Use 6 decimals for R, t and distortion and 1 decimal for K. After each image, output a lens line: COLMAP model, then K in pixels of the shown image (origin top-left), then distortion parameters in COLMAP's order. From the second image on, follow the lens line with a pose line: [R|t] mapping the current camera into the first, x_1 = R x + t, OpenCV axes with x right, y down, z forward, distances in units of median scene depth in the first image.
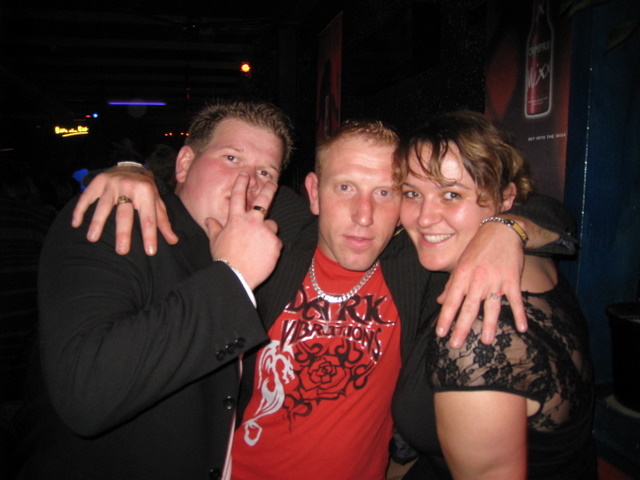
lens RADIAL K [[511.1, 0, 318.6], [0, 511.1, 255.6], [0, 0, 1]] dist [0.065018, -0.301738]
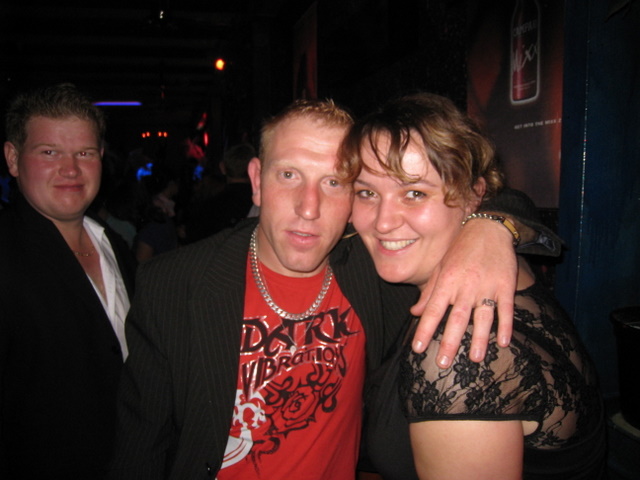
lens RADIAL K [[522.6, 0, 320.0], [0, 522.6, 240.0], [0, 0, 1]] dist [-0.000193, -0.167056]
pose [[0.999694, -0.024684, -0.001846, 0.085498], [0.024619, 0.999256, -0.029686, -0.016003], [0.002577, 0.029632, 0.999558, 0.119202]]
